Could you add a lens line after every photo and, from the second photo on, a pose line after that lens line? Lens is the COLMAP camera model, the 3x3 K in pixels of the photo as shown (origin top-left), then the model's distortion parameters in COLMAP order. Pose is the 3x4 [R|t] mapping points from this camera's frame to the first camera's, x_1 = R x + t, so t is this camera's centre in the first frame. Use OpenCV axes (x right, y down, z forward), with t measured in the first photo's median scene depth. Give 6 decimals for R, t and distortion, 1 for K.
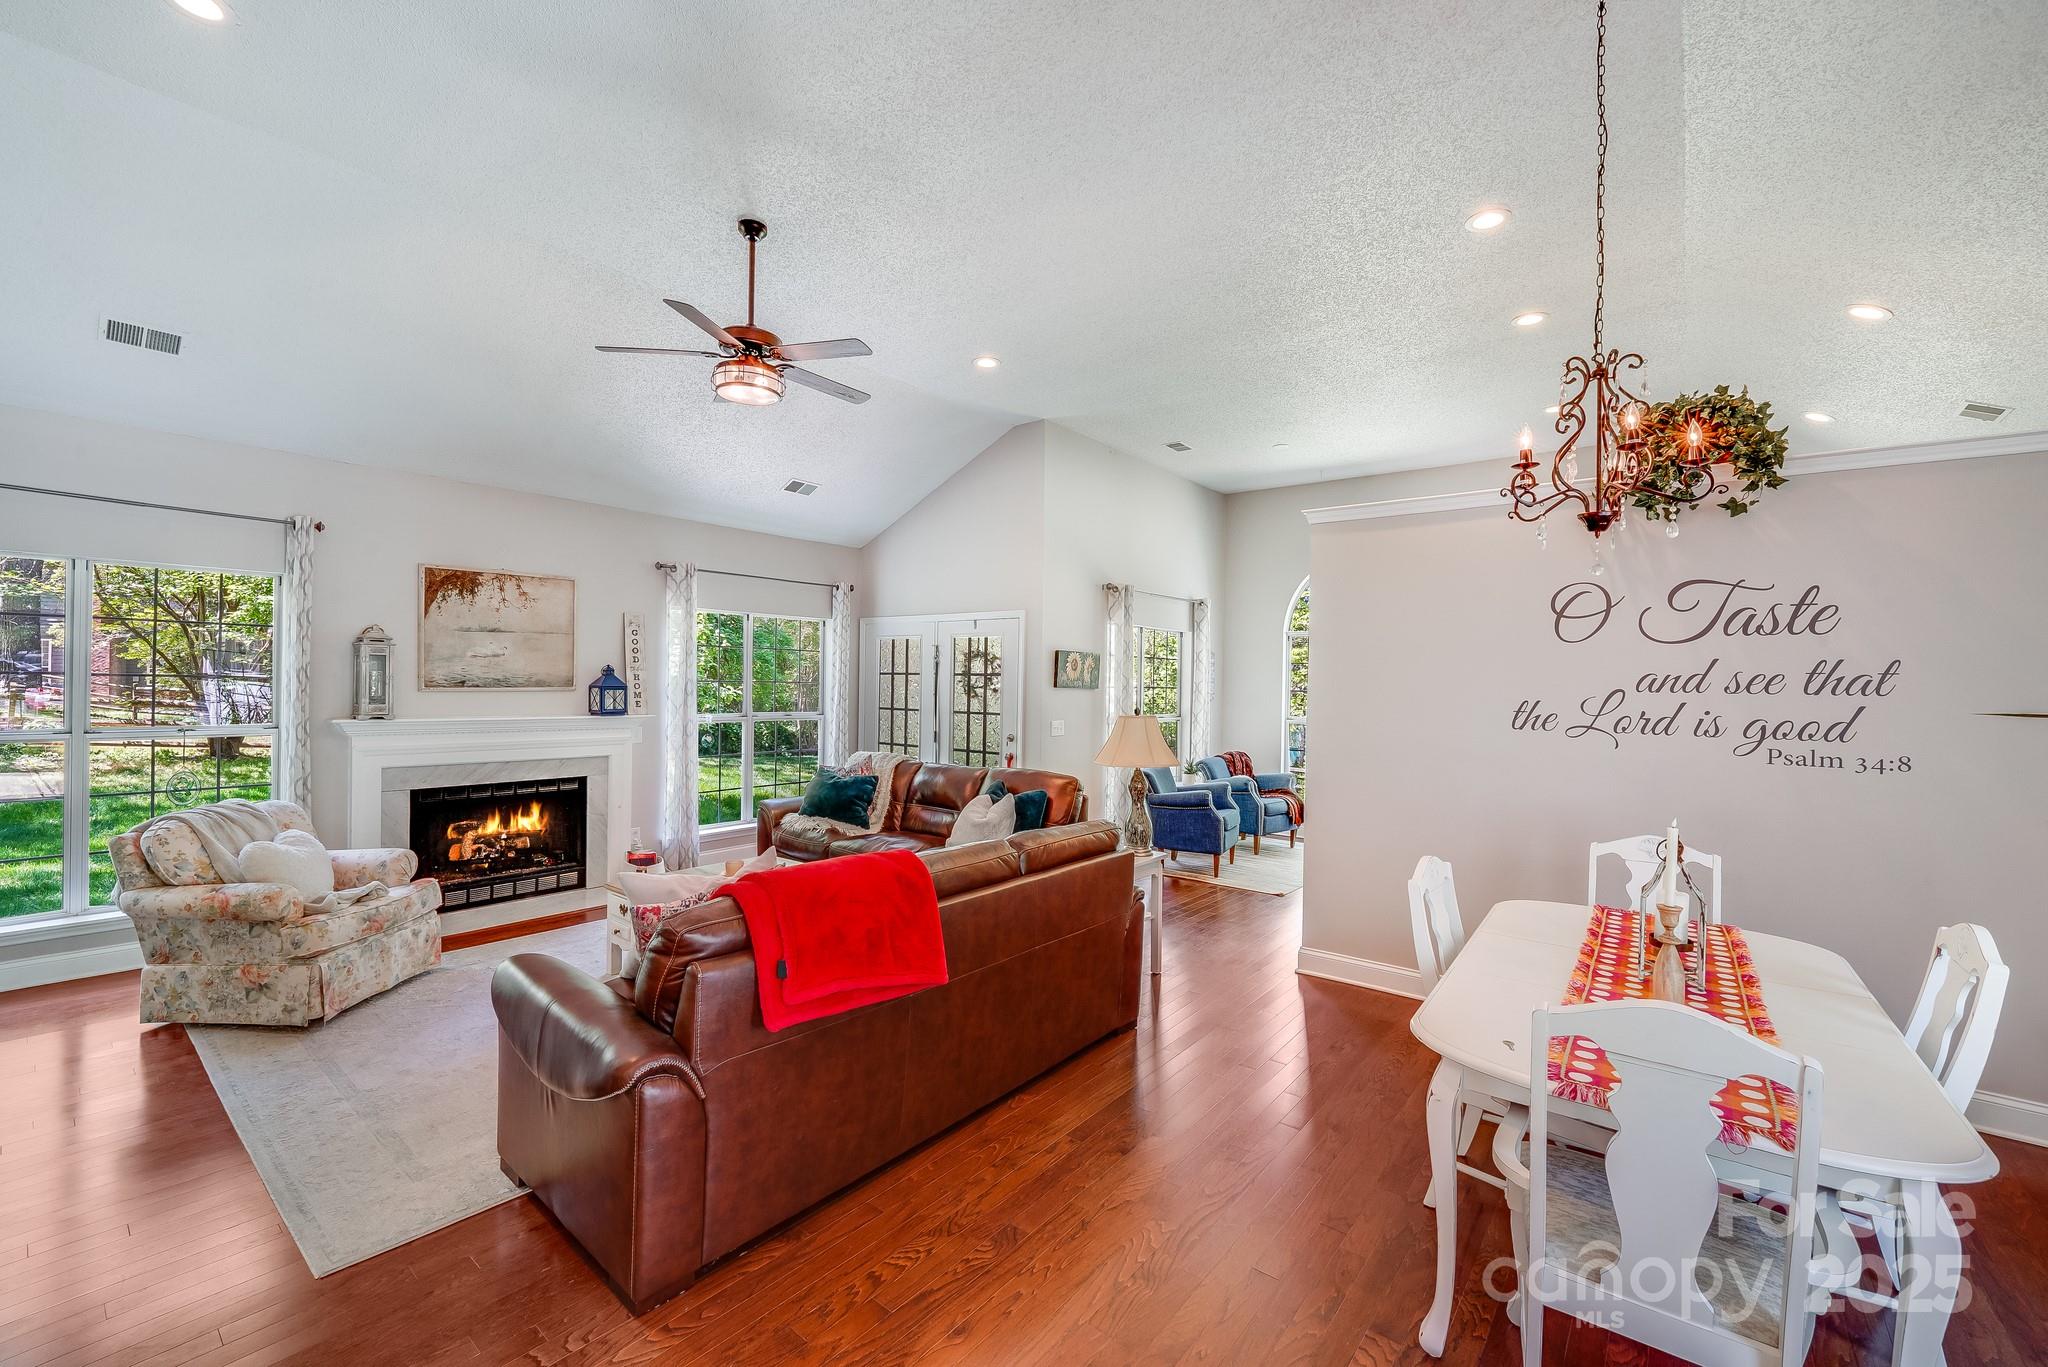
lens RADIAL K [[831.0, 0, 1014.5], [0, 831.0, 684.1], [0, 0, 1]] dist [-0.000011, -0.007578]
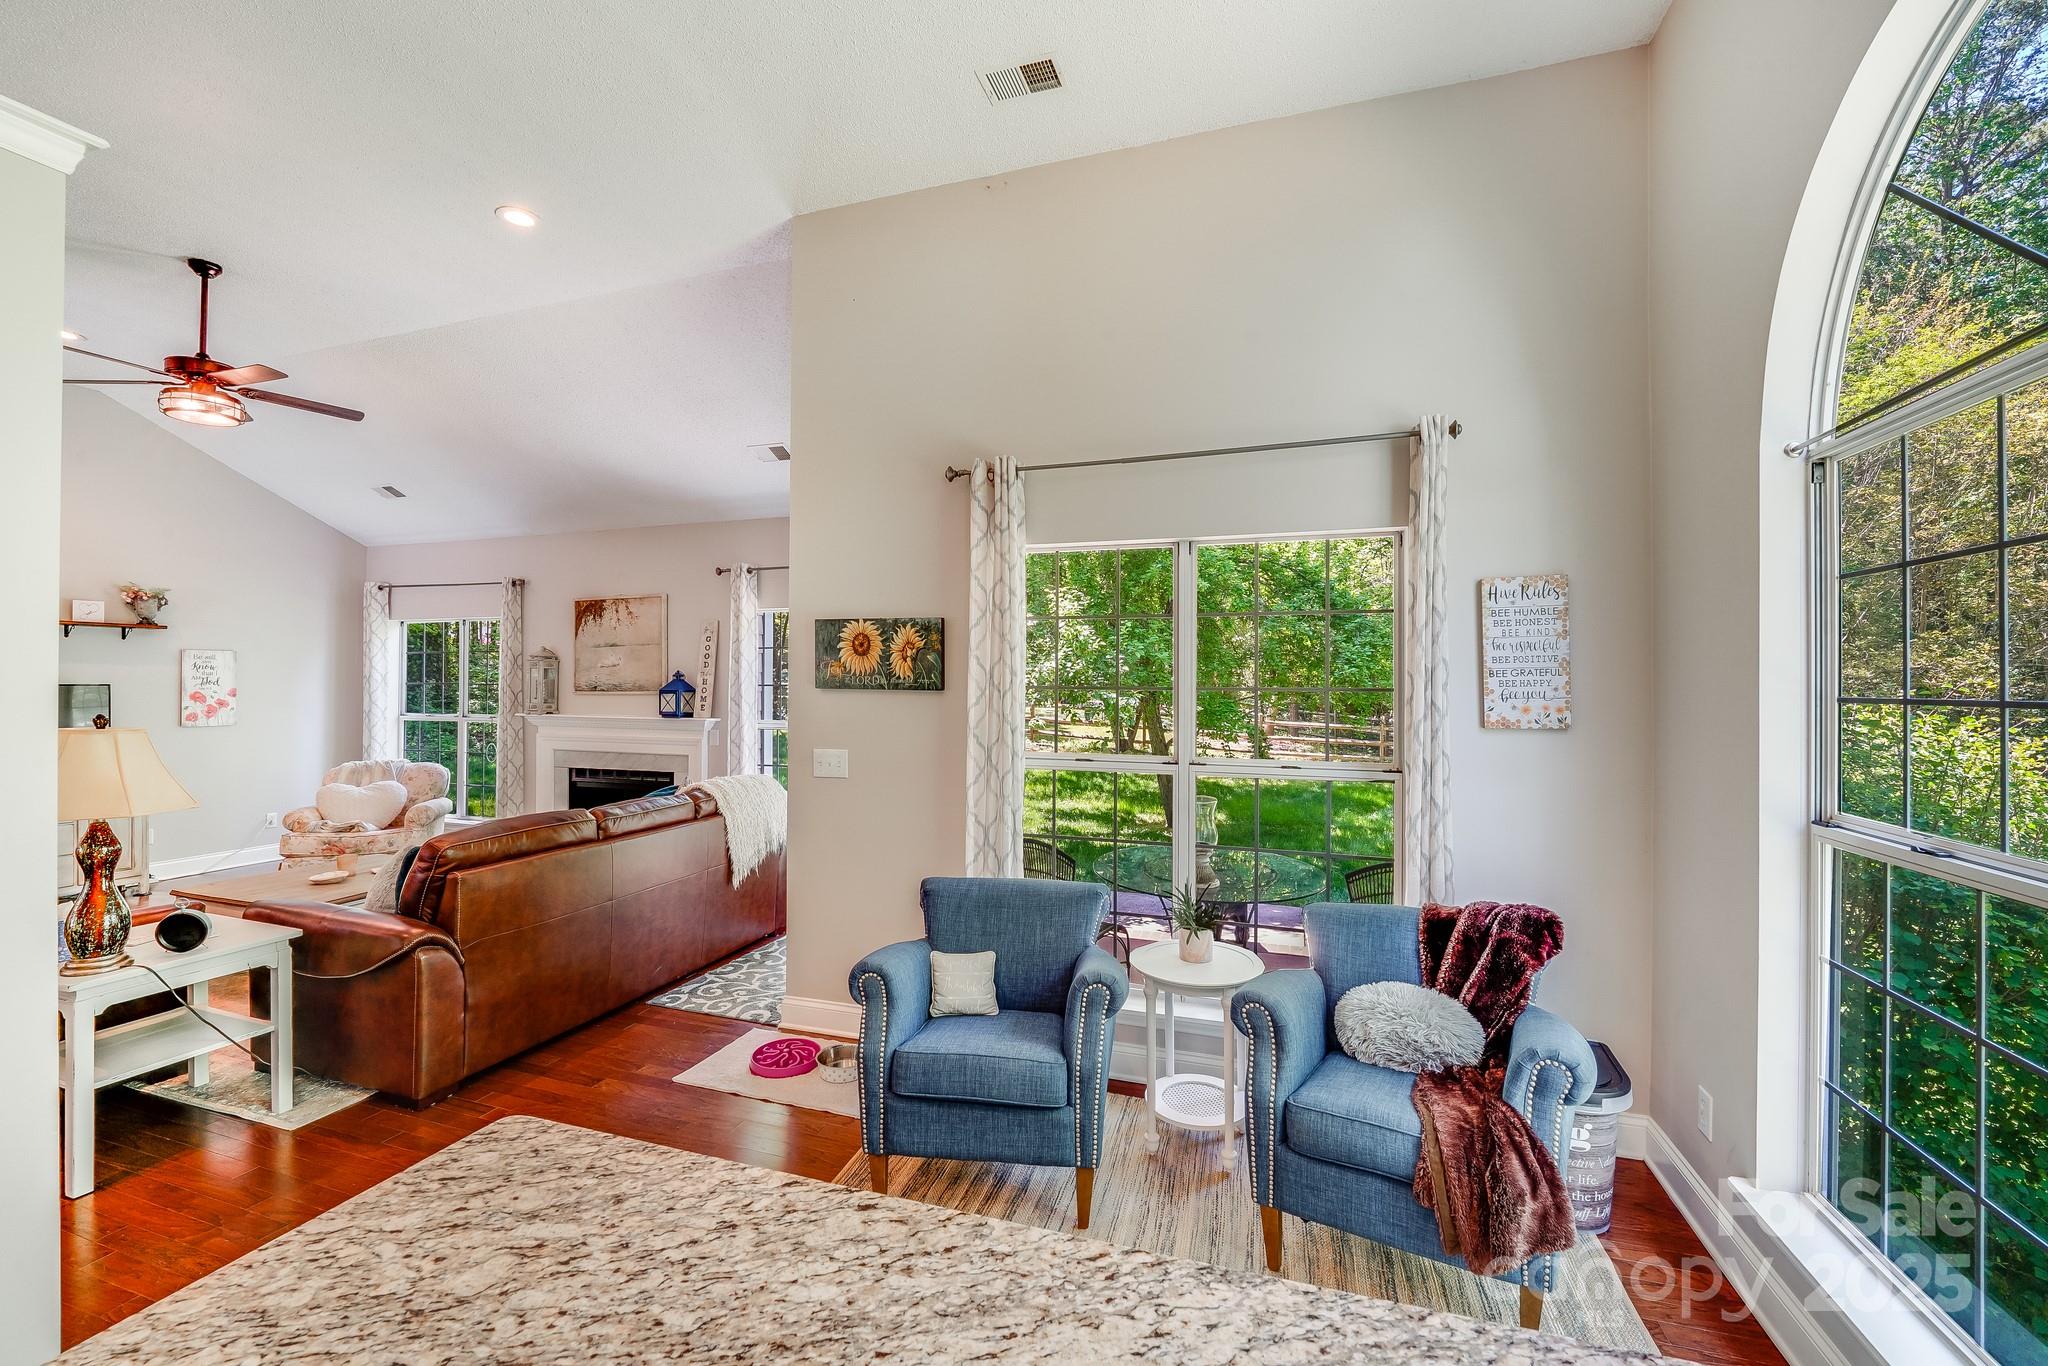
lens RADIAL K [[835.8, 0, 1021.9], [0, 835.8, 678.1], [0, 0, 1]] dist [-0.014014, 0.000068]
pose [[0.352501, -0.021734, -0.935559, 0.832388], [-0.000828, 0.999723, -0.023536, 0.014234], [0.935811, 0.009071, 0.352385, 1.272807]]
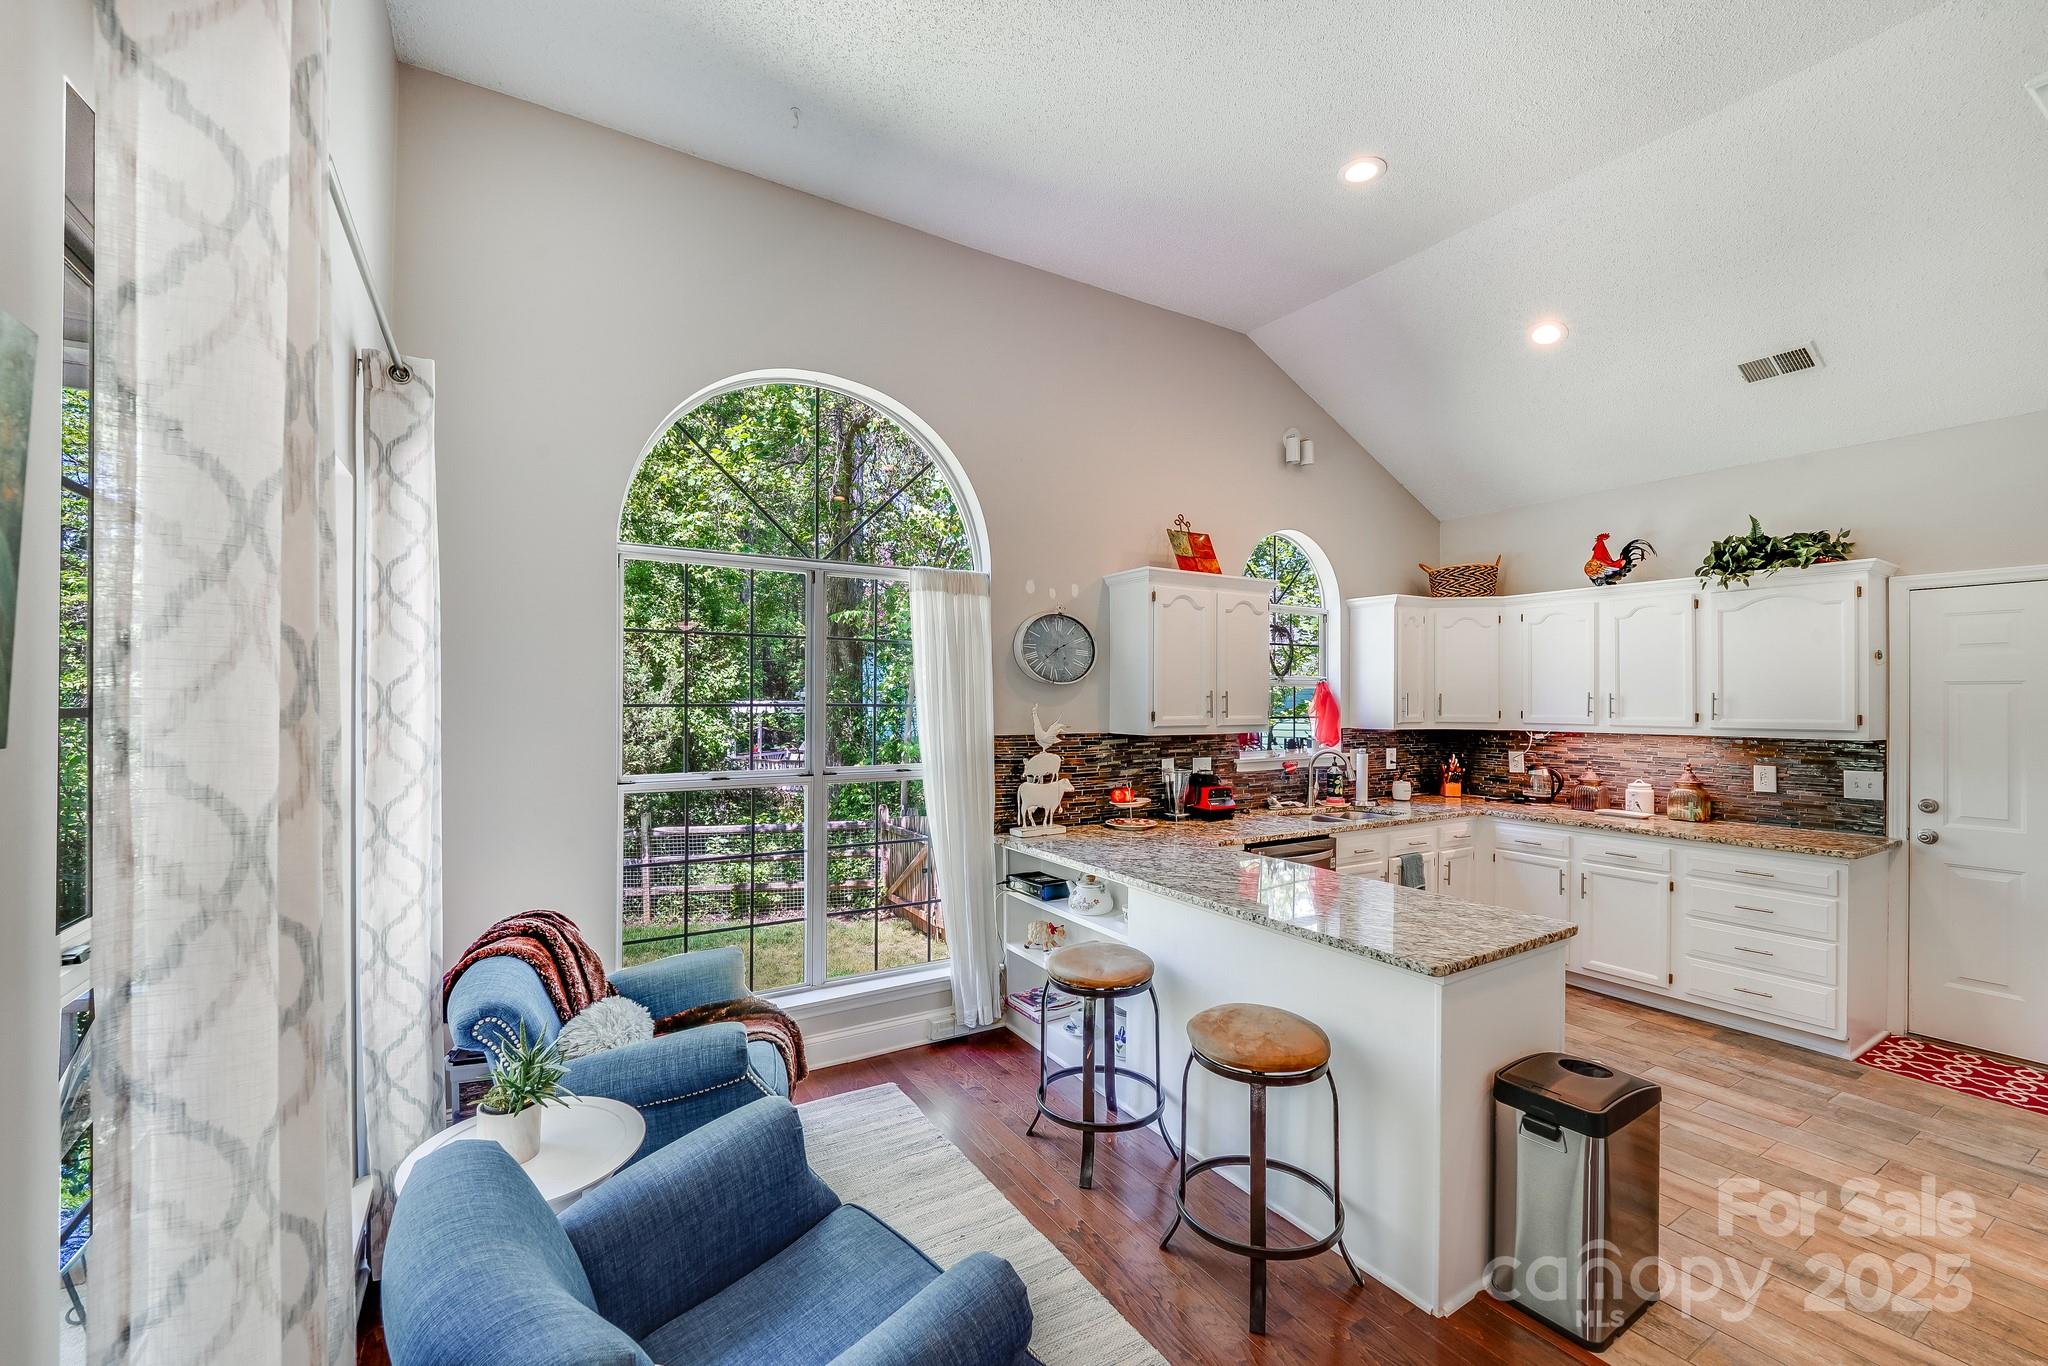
lens RADIAL K [[832.8, 0, 1003.8], [0, 832.8, 696.9], [0, 0, 1]] dist [-0.015747, 0.000203]
pose [[0.347200, -0.015493, 0.937663, 0.078934], [0.004309, 0.999879, 0.014926, -0.000638], [-0.937781, -0.001142, 0.347225, 1.276799]]
